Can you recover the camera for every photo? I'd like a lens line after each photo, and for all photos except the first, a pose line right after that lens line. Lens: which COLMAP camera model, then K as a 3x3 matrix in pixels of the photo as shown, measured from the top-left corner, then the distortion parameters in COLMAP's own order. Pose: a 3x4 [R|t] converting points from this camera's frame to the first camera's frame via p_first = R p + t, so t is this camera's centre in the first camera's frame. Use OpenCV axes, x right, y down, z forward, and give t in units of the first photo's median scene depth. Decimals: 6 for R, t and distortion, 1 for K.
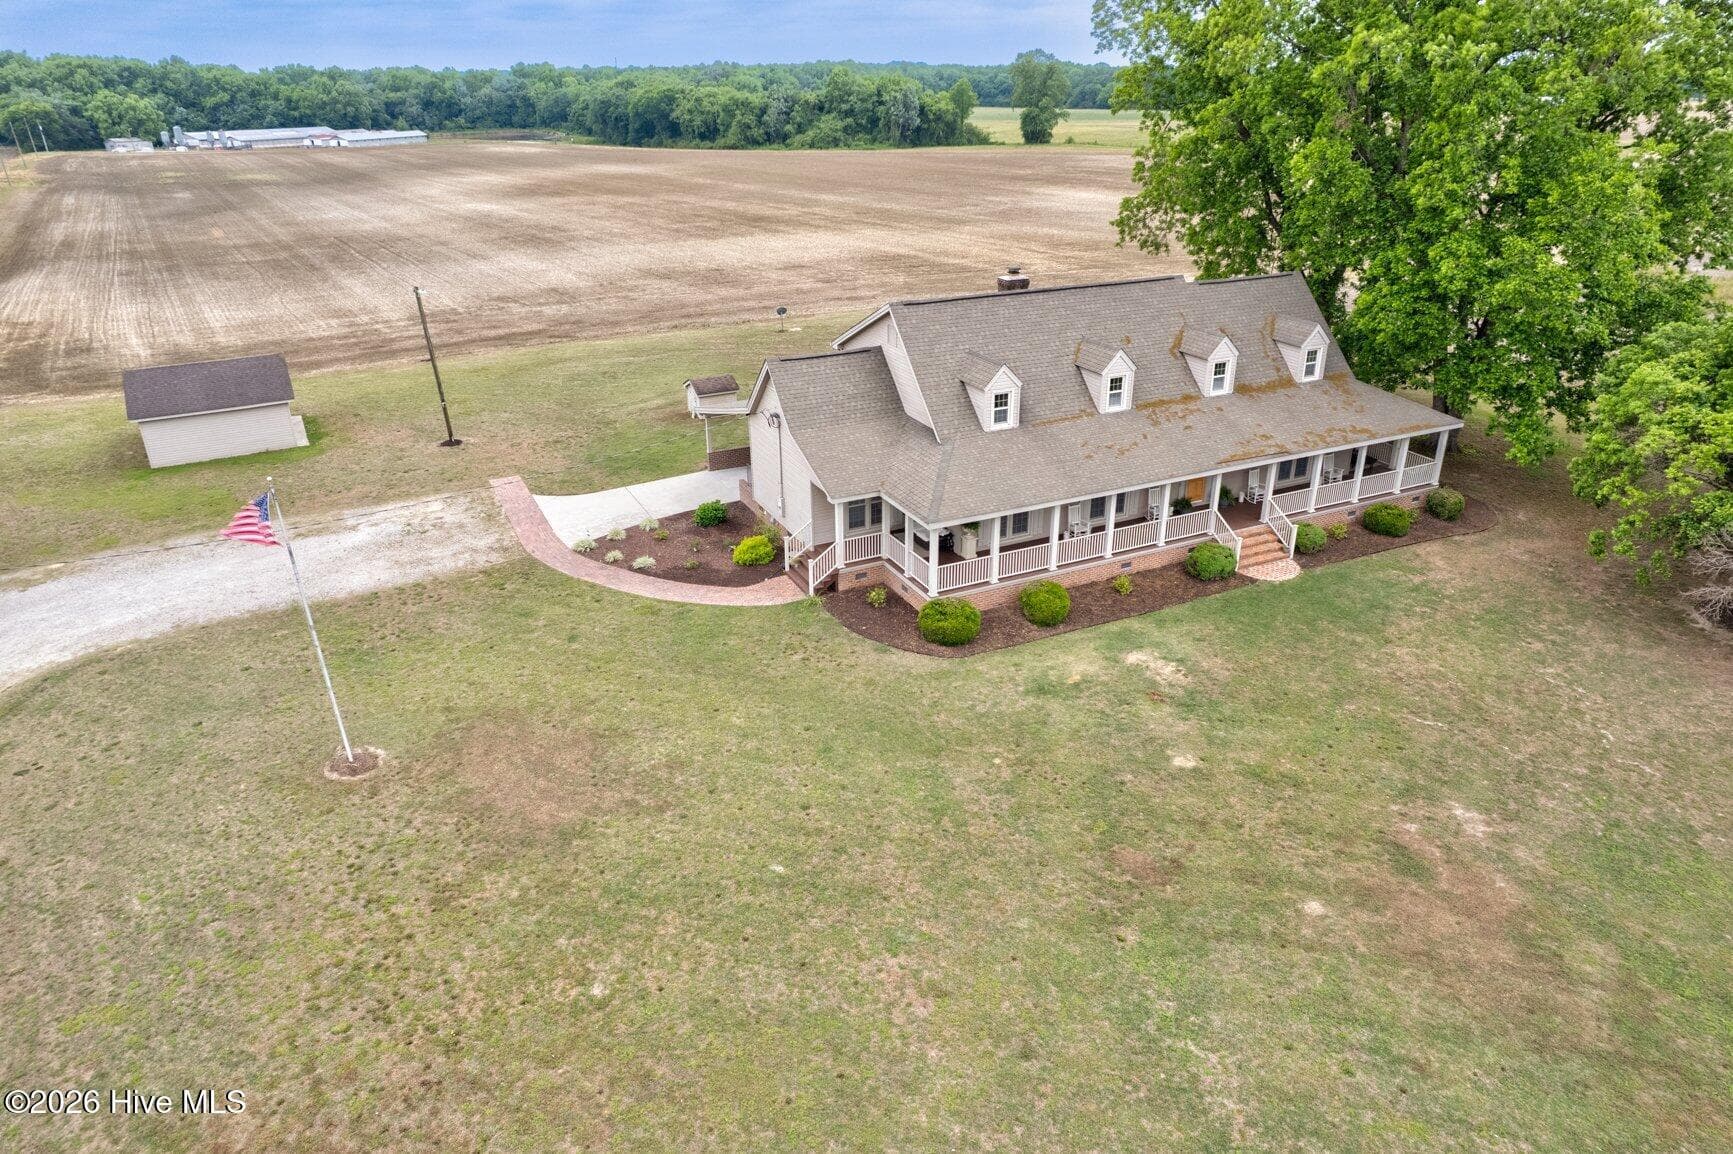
lens RADIAL K [[1109.8, 0, 866.5], [0, 1109.8, 577.0], [0, 0, 1]] dist [-0.077068, 0.072858]
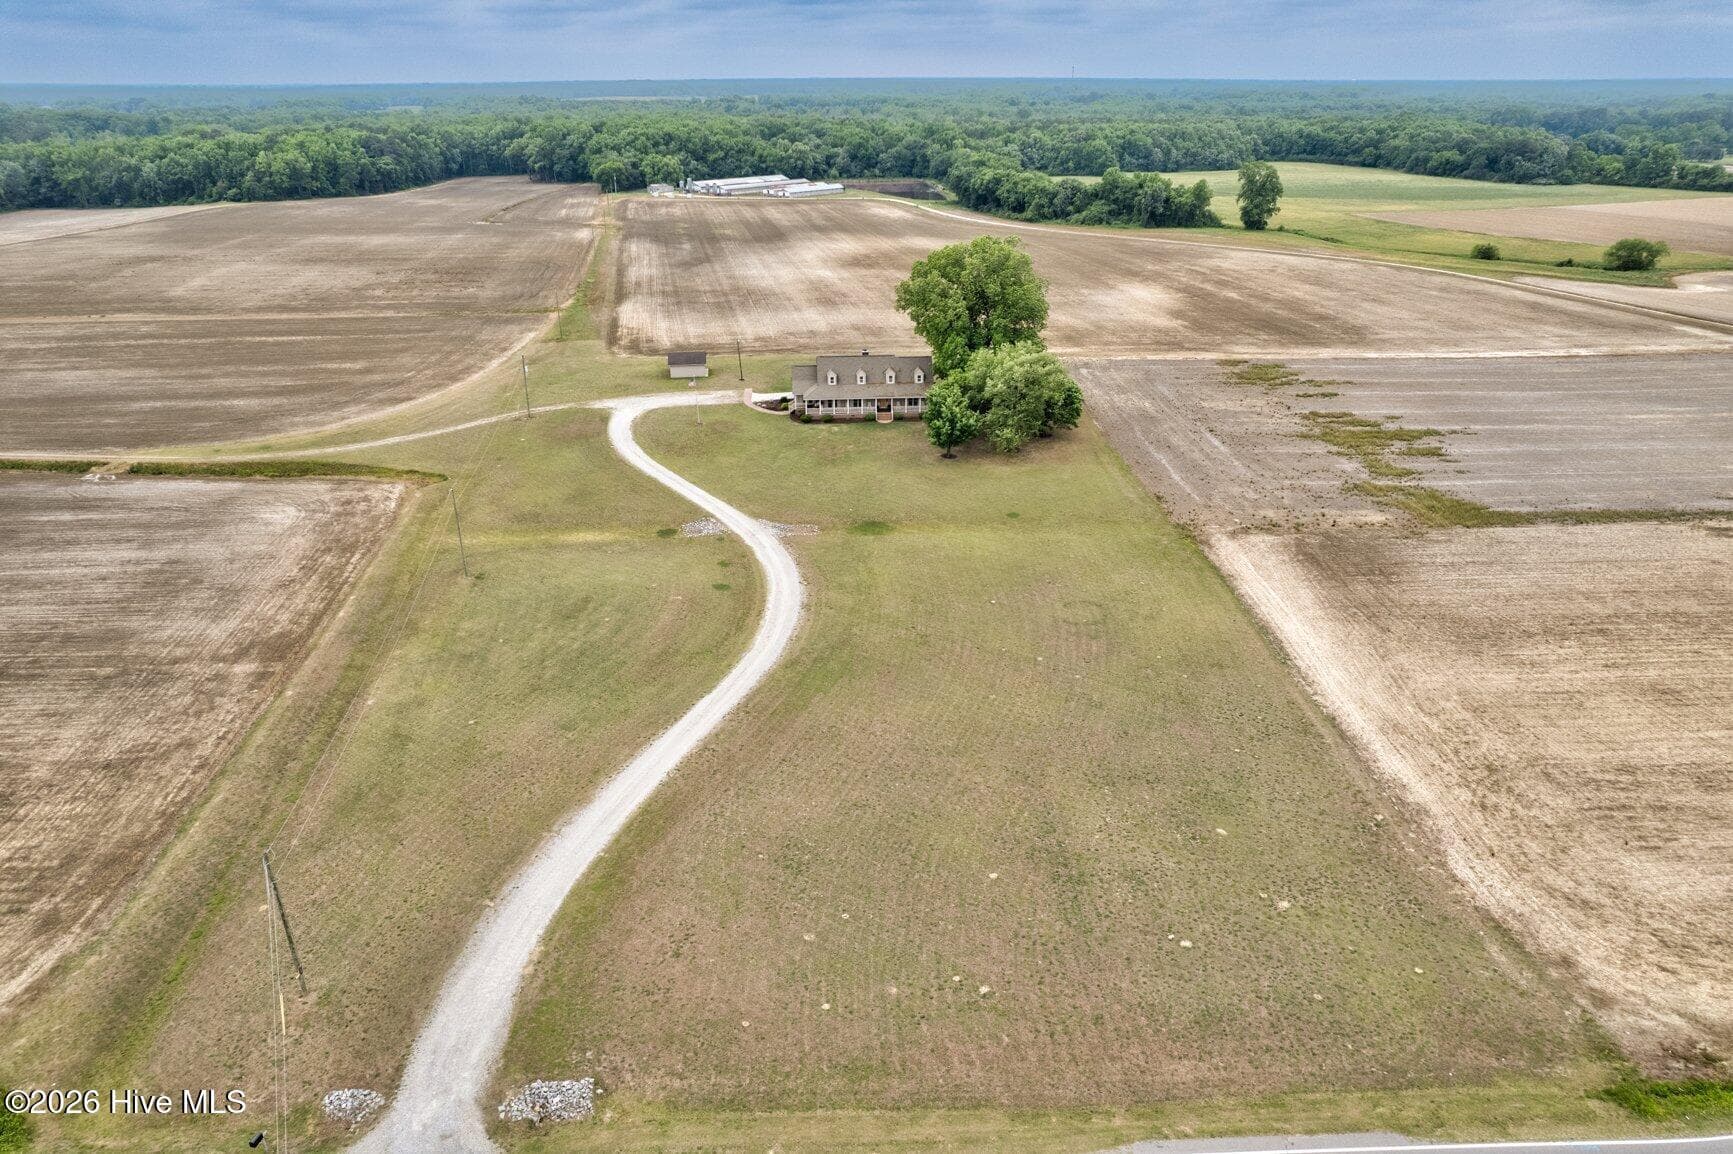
lens RADIAL K [[1096.4, 0, 866.5], [0, 1096.4, 577.0], [0, 0, 1]] dist [-0.059128, 0.047340]
pose [[0.928204, 0.160375, -0.335734, 0.235303], [-0.160255, 0.986671, 0.028259, 0.063025], [0.335791, 0.027573, 0.941533, -0.401815]]
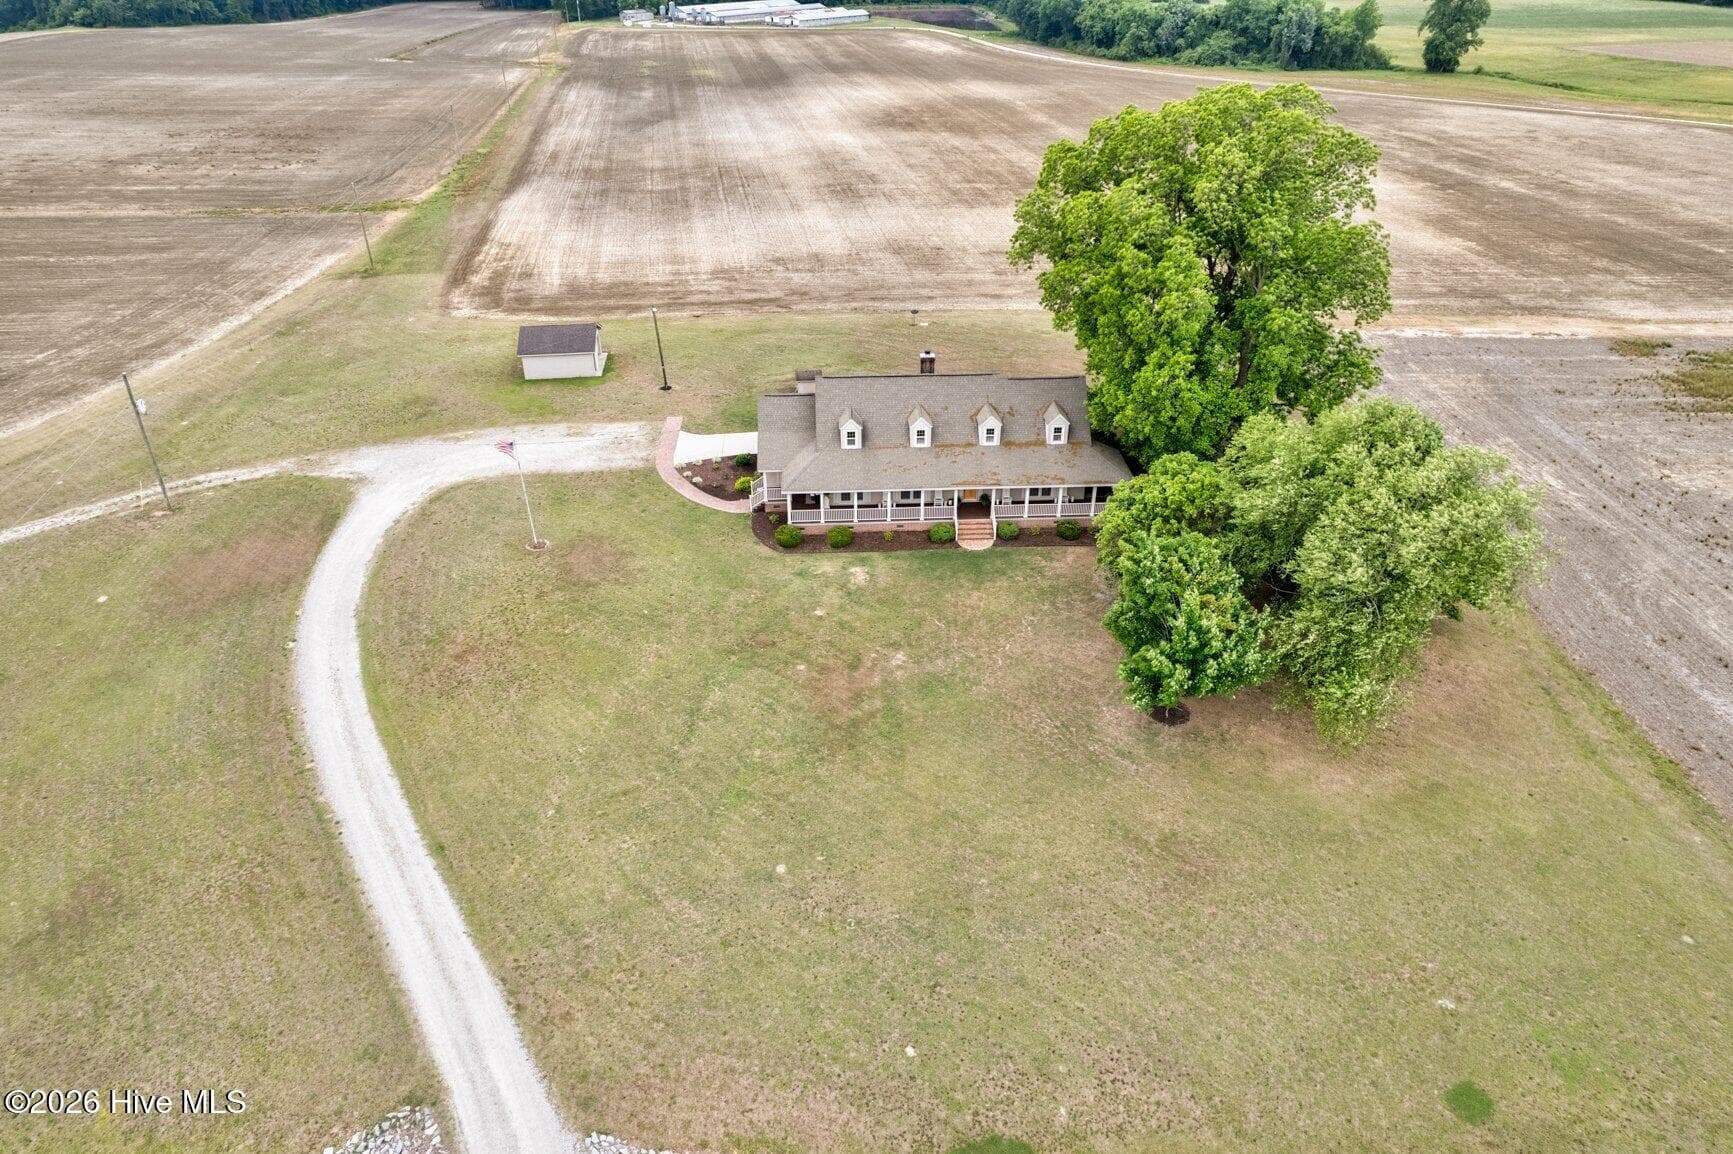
lens RADIAL K [[1109.8, 0, 866.5], [0, 1109.8, 577.0], [0, 0, 1]] dist [-0.077068, 0.072858]
pose [[0.920760, 0.210462, -0.328493, 0.102152], [-0.168115, 0.973865, 0.152719, -0.025891], [0.352049, -0.085393, 0.932078, -0.106261]]
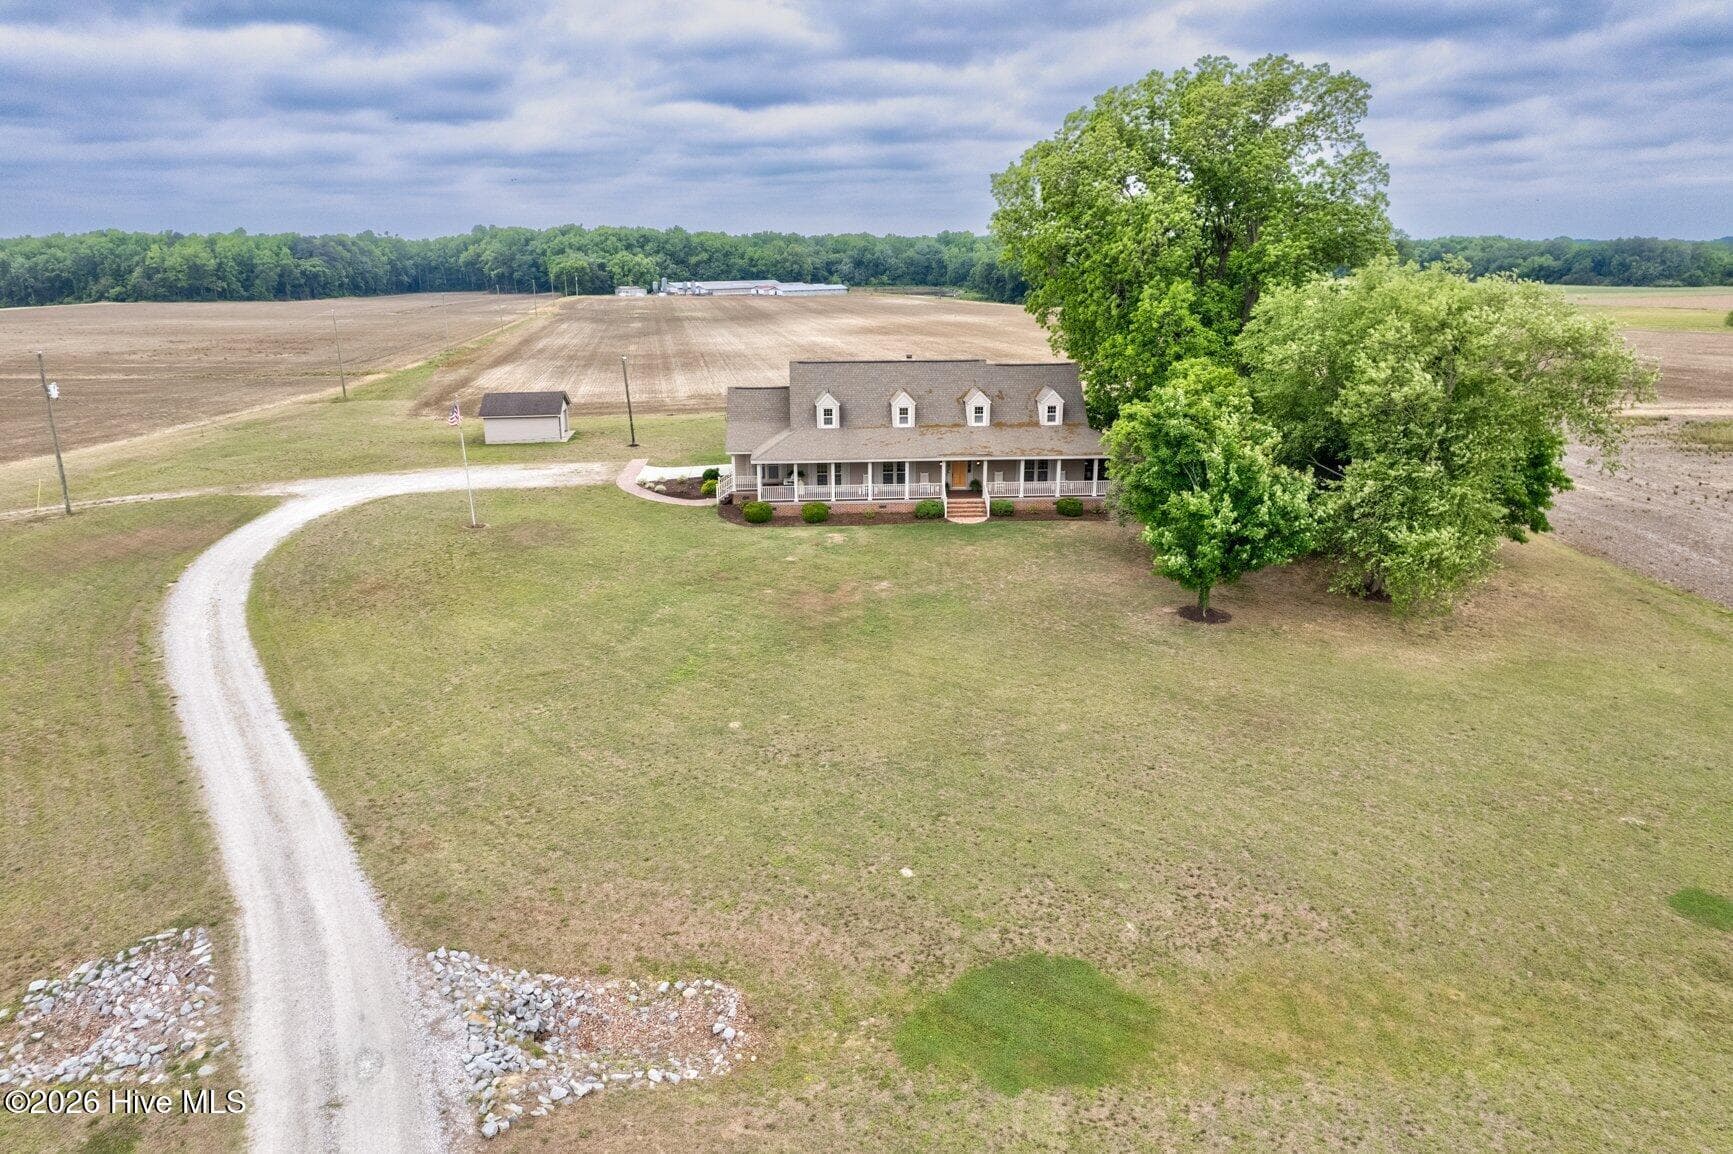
lens RADIAL K [[1109.8, 0, 866.5], [0, 1109.8, 577.0], [0, 0, 1]] dist [-0.077068, 0.072858]
pose [[0.927759, 0.112734, -0.355745, 0.103072], [-0.159976, 0.981390, -0.106210, 0.035352], [0.337151, 0.155448, 0.928528, -0.078410]]
